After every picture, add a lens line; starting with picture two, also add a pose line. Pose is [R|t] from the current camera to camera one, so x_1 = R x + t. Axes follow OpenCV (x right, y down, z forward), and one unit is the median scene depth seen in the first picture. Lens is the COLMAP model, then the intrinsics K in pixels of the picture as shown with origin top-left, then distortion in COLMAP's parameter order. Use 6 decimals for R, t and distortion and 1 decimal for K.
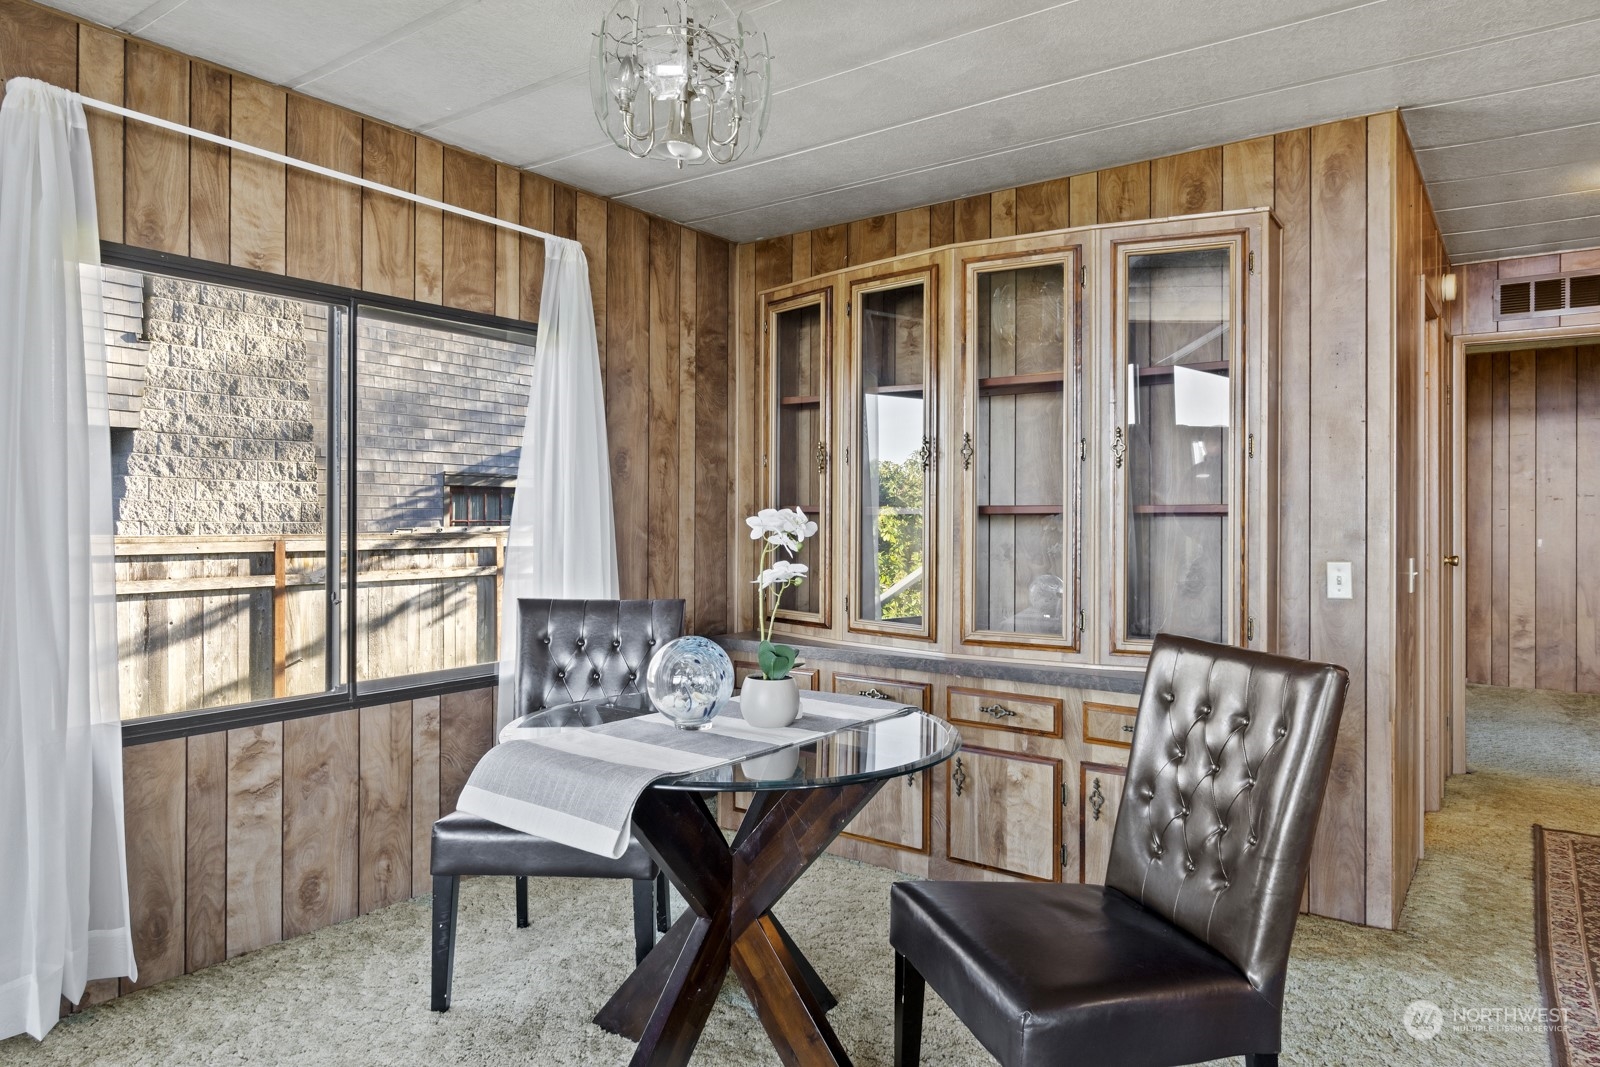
lens RADIAL K [[972.6, 0, 800.4], [0, 972.6, 515.9], [0, 0, 1]] dist [0.001842, 0.001121]
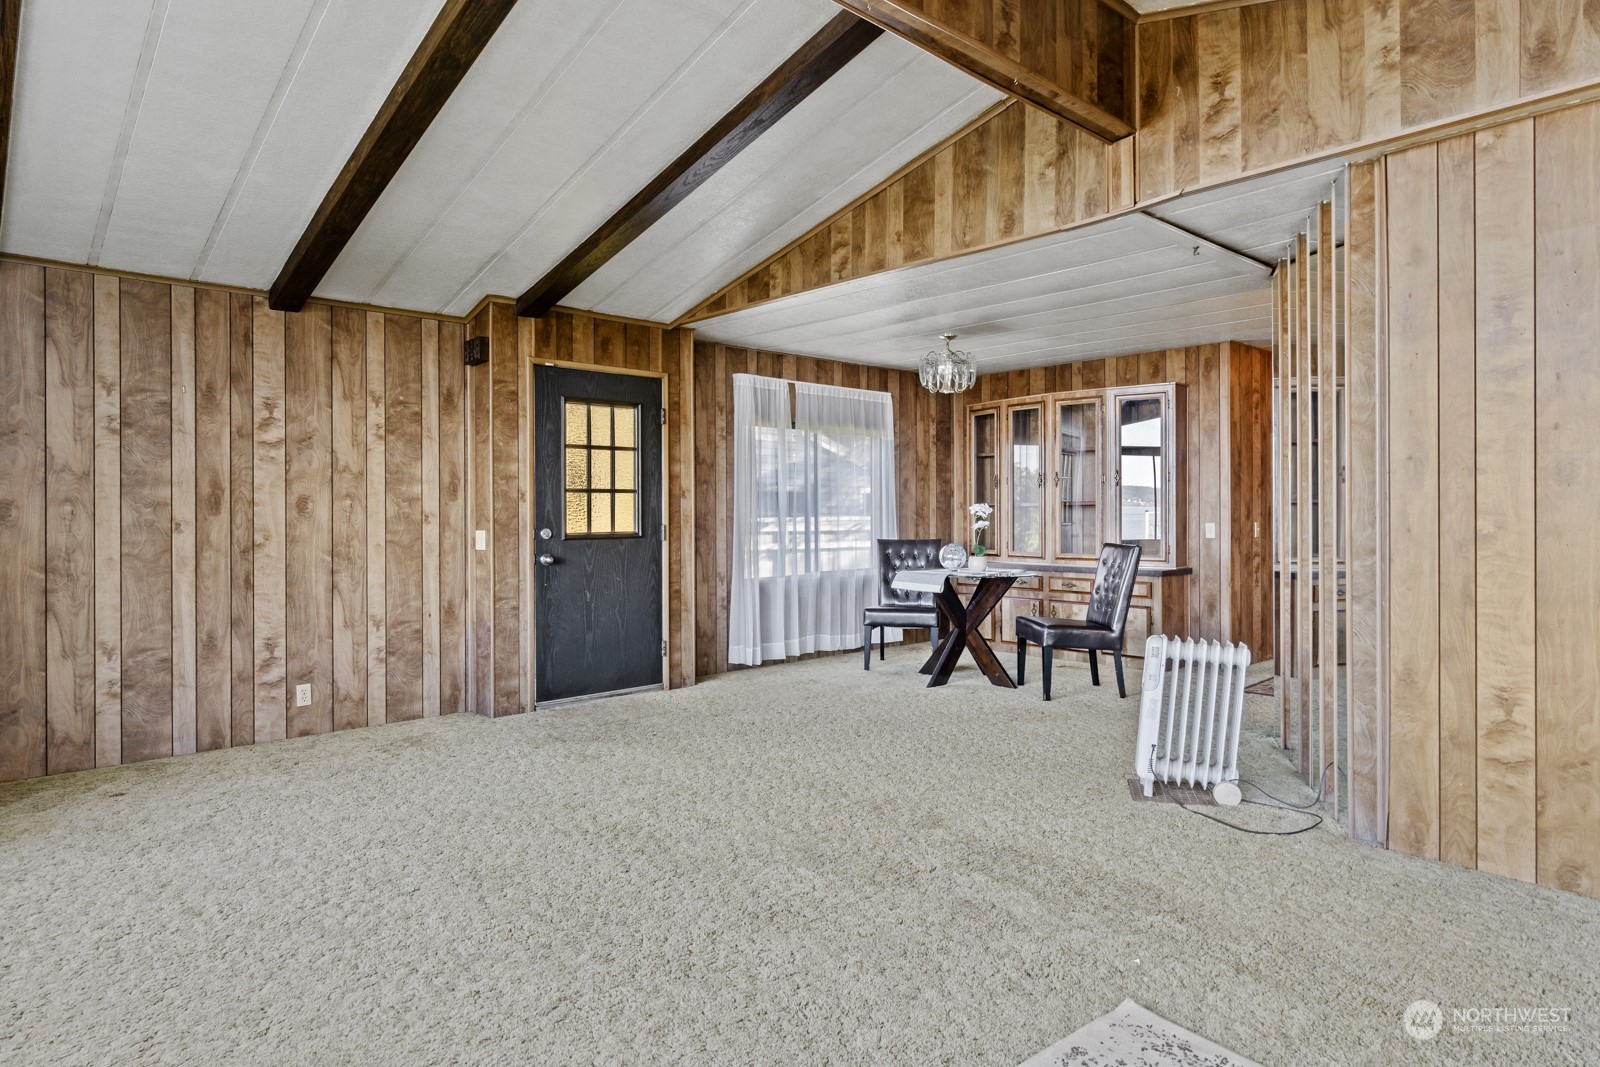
lens RADIAL K [[891.2, 0, 787.4], [0, 891.2, 519.2], [0, 0, 1]] dist [-0.004768, 0.003391]
pose [[0.976093, -0.008175, -0.217201, -0.001779], [0.010173, 0.999916, 0.008084, 0.006288], [0.217116, -0.010100, 0.976094, -1.113576]]
